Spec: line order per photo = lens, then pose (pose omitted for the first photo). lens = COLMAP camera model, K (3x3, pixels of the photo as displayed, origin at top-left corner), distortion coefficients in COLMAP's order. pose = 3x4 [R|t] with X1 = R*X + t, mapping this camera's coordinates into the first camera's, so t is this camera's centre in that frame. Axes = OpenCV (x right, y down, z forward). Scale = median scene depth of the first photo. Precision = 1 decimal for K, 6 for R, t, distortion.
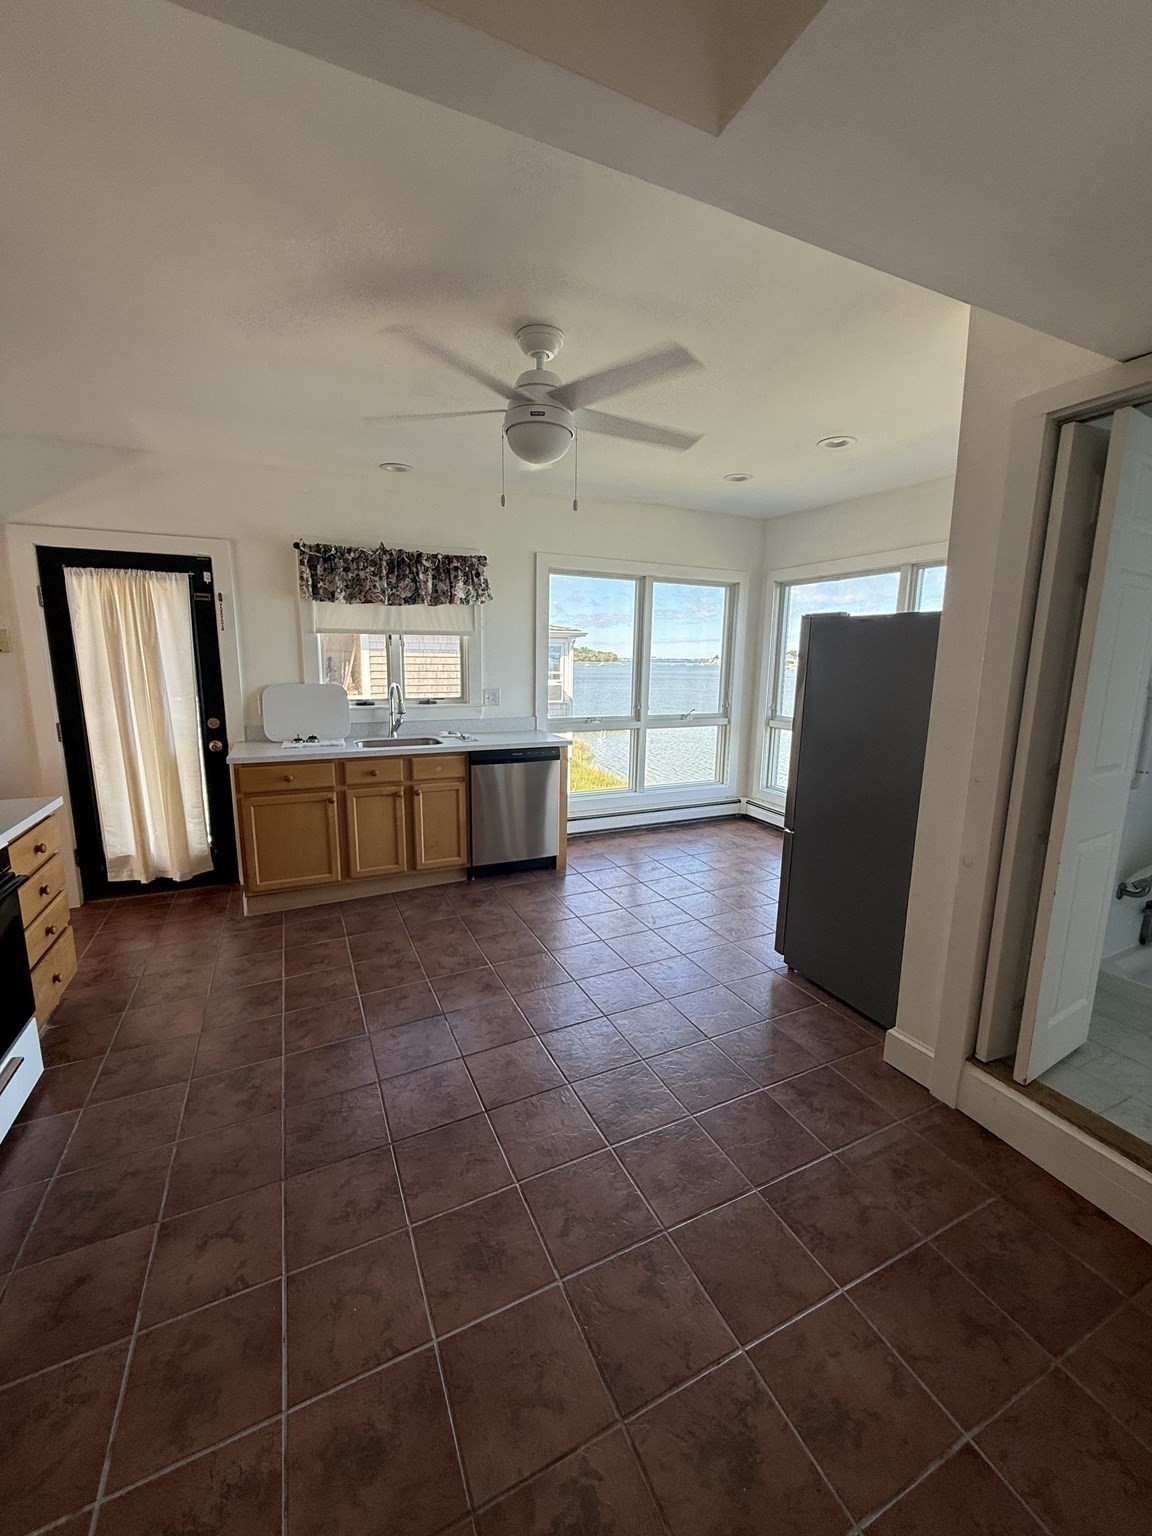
lens RADIAL K [[614.3, 0, 579.7], [0, 614.3, 763.6], [0, 0, 1]] dist [0.001737, 0.000031]
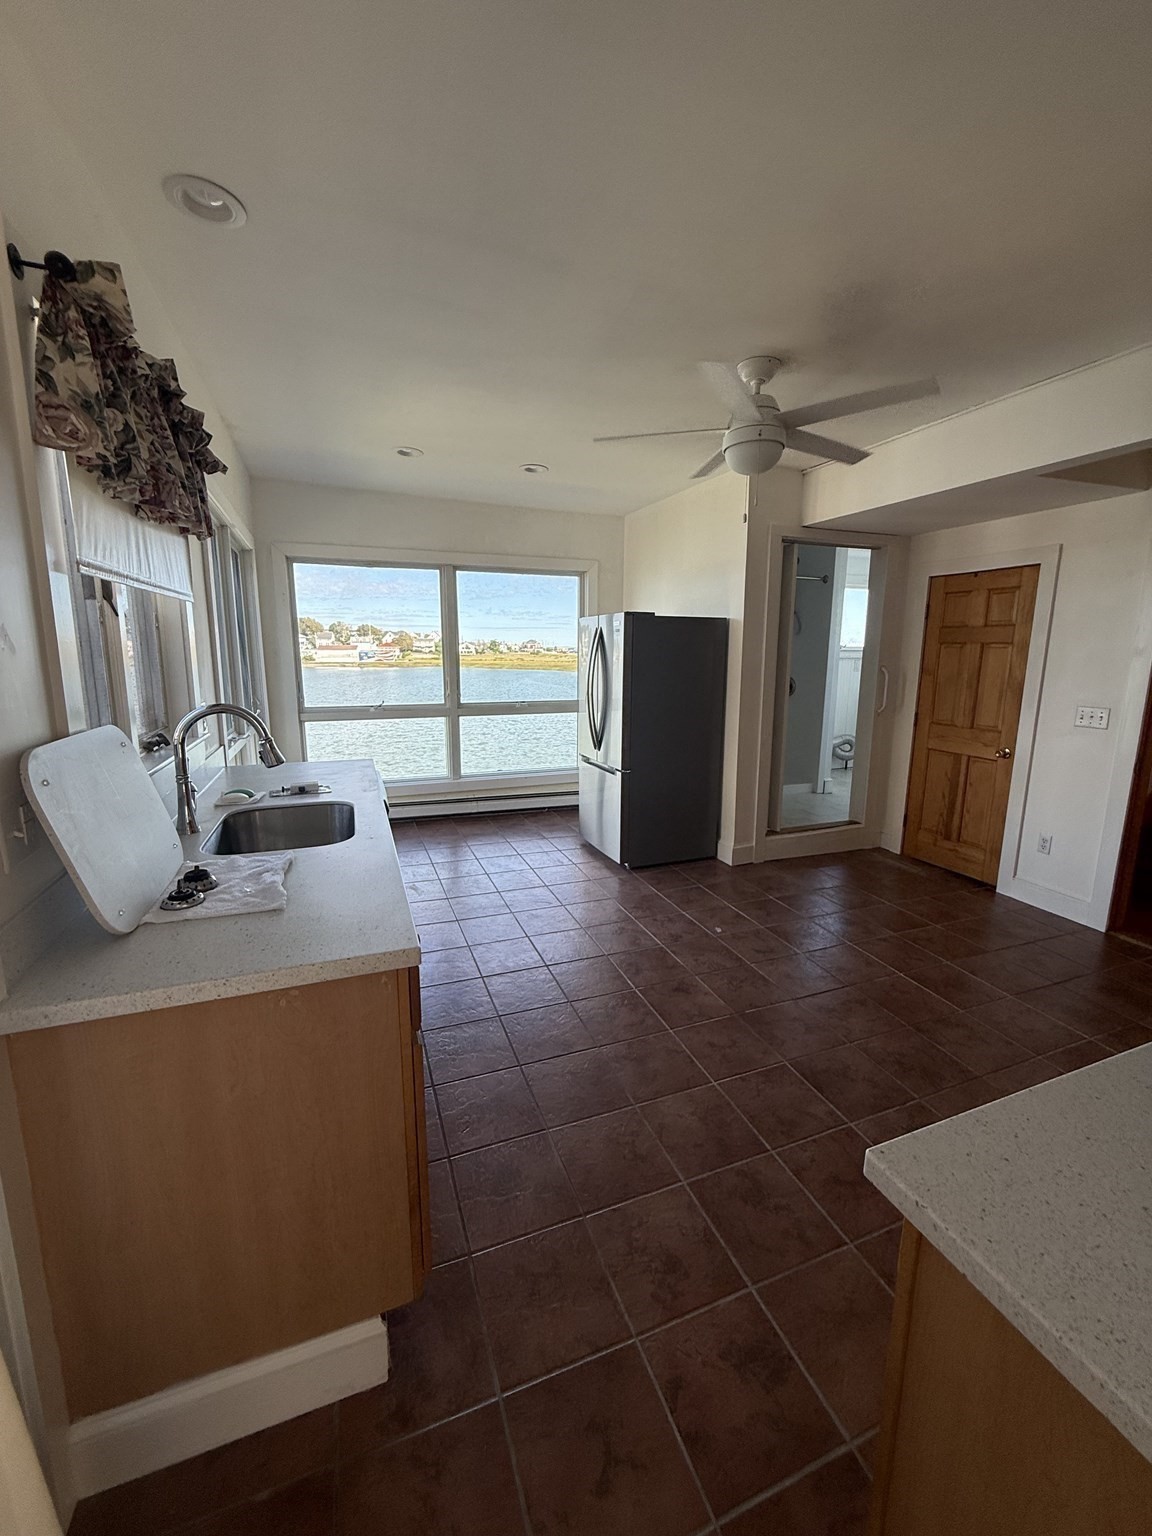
lens RADIAL K [[614.3, 0, 579.6], [0, 614.3, 758.6], [0, 0, 1]] dist [0.001737, 0.000031]
pose [[0.068773, -0.192829, 0.978819, -1.142151], [0.174625, 0.968322, 0.178491, -0.204406], [-0.982230, 0.158651, 0.100267, 1.112305]]
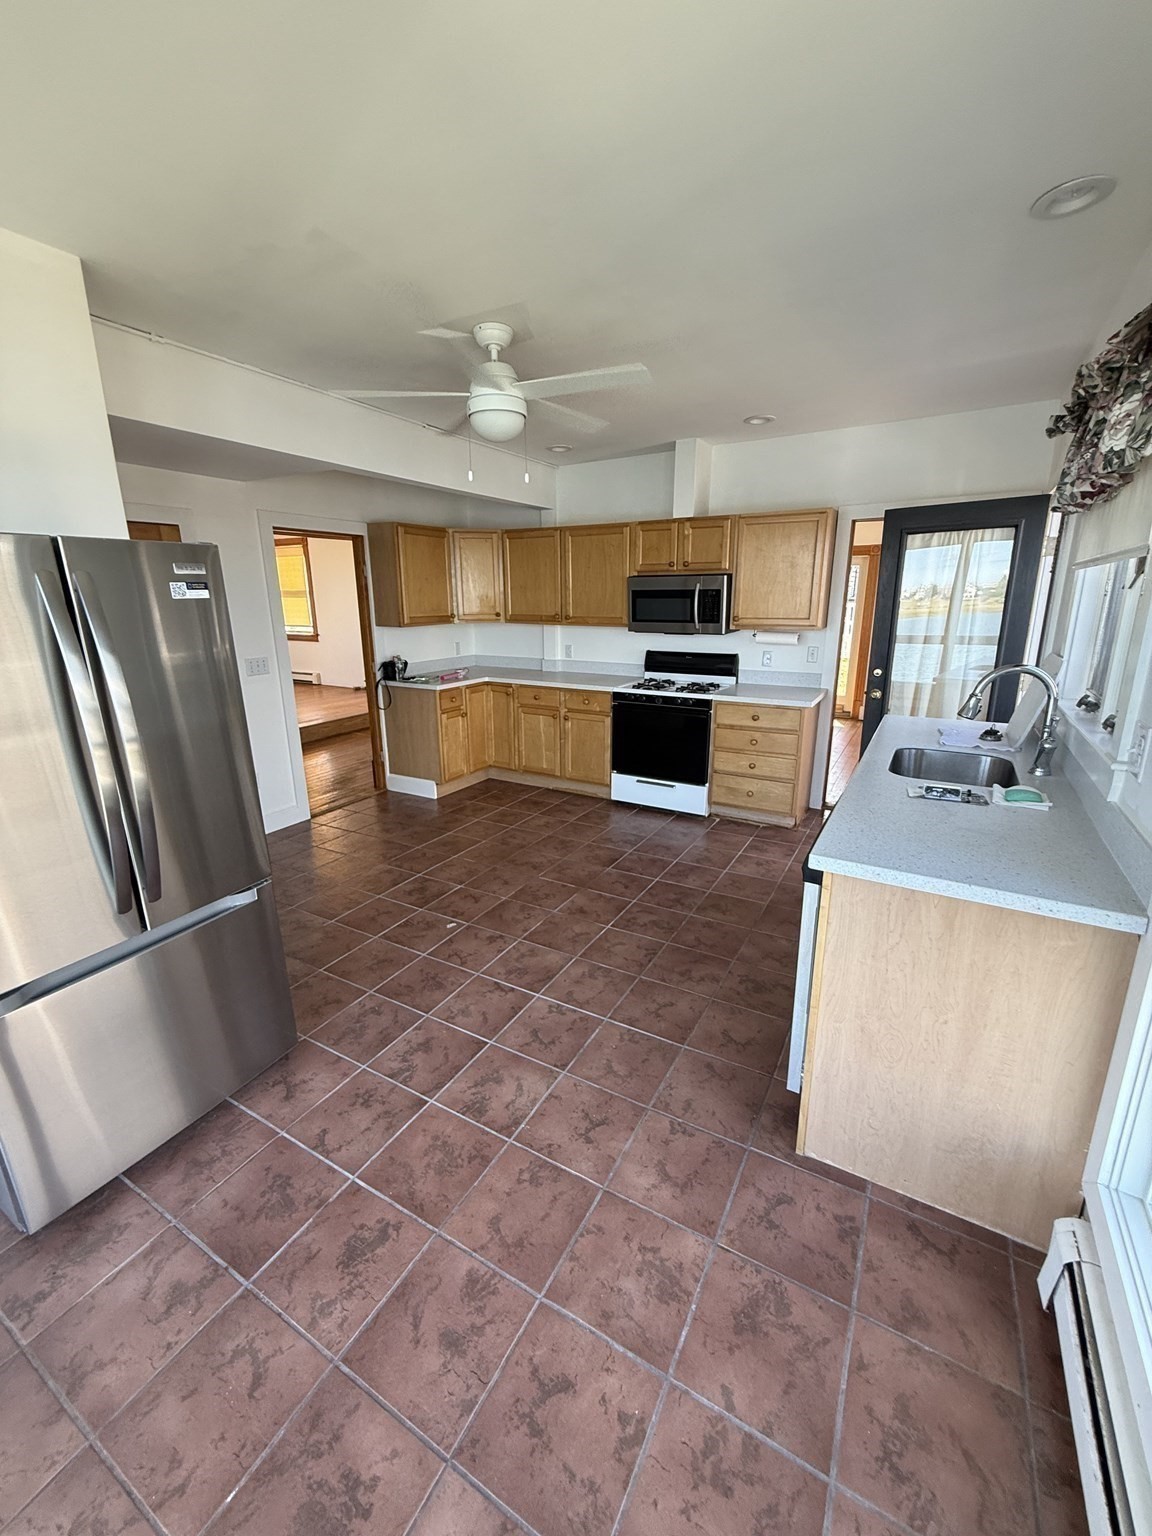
lens RADIAL K [[614.3, 0, 579.3], [0, 614.3, 763.6], [0, 0, 1]] dist [0.001737, 0.000031]
pose [[-0.821163, 0.145725, -0.551775, 0.473137], [-0.103939, 0.912490, 0.395675, -0.351786], [0.561148, 0.382264, -0.734157, 1.897948]]
